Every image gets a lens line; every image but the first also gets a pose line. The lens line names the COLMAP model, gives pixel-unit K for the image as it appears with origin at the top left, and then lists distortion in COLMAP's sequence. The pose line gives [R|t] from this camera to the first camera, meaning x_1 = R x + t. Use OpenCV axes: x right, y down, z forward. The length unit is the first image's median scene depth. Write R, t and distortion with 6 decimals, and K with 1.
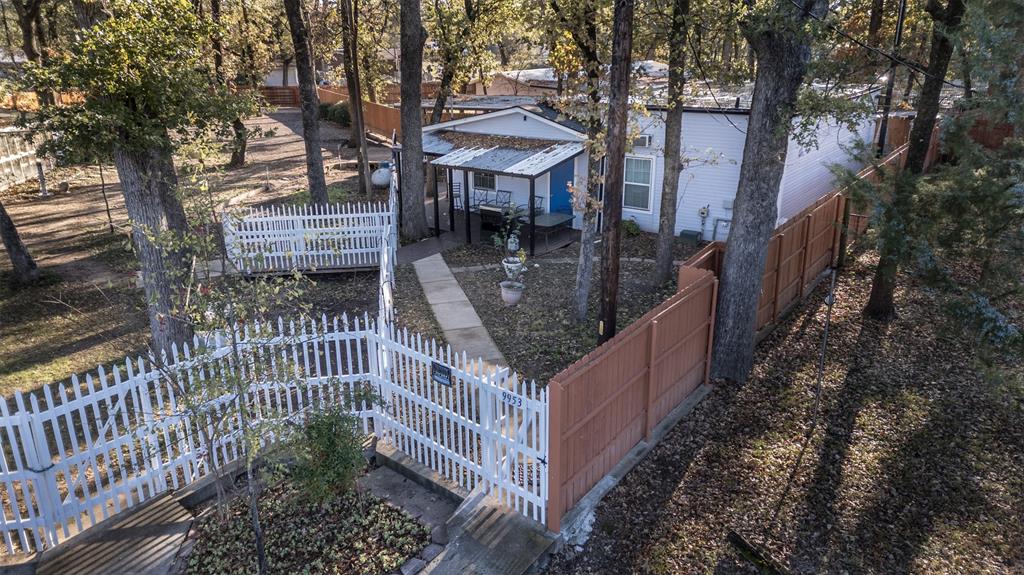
lens RADIAL K [[735.1, 0, 518.5], [0, 735.1, 271.8], [0, 0, 1]] dist [0.133523, -0.140111]
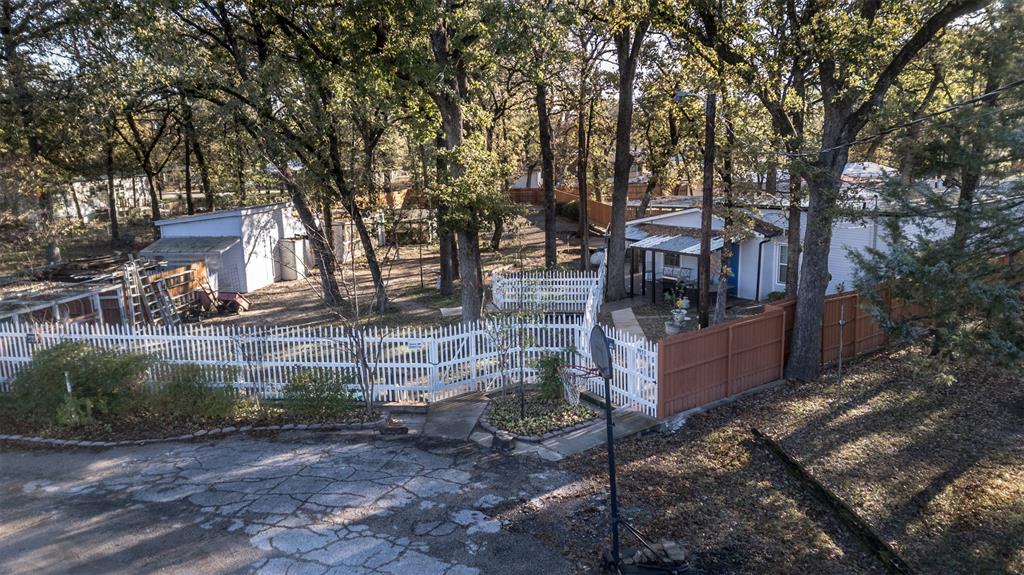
lens RADIAL K [[743.3, 0, 505.8], [0, 743.3, 288.6], [0, 0, 1]] dist [0.062351, -0.000602]
pose [[0.949375, 0.040946, -0.311465, 0.102972], [-0.073253, 0.992992, -0.092741, 0.083731], [0.305485, 0.110862, 0.945721, -0.411520]]
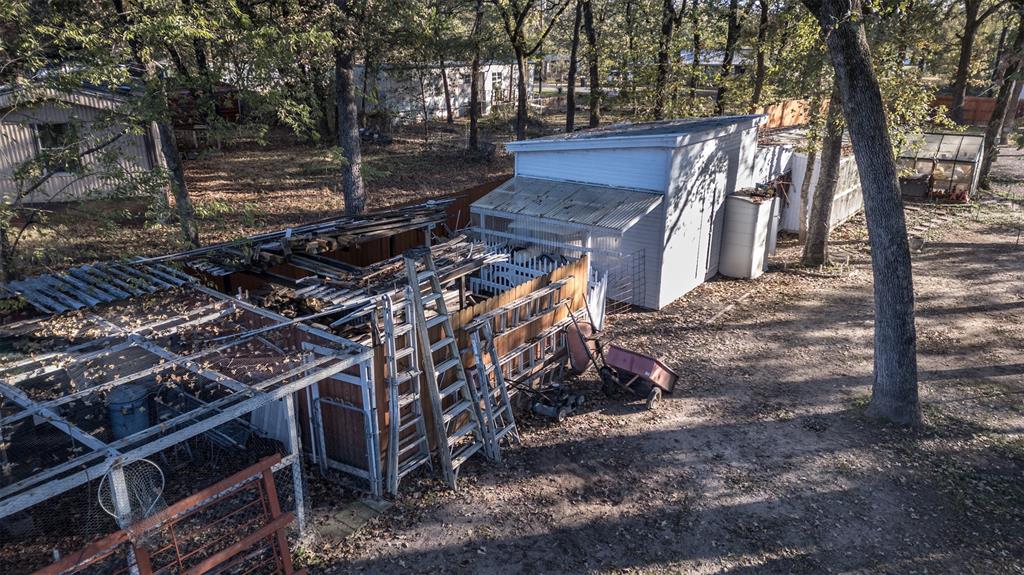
lens RADIAL K [[743.3, 0, 505.8], [0, 743.3, 288.6], [0, 0, 1]] dist [0.062351, -0.000602]
pose [[0.697679, 0.234655, -0.676890, -0.517563], [-0.225744, 0.968711, 0.103142, -0.079596], [0.679914, 0.080844, 0.728822, 0.272472]]
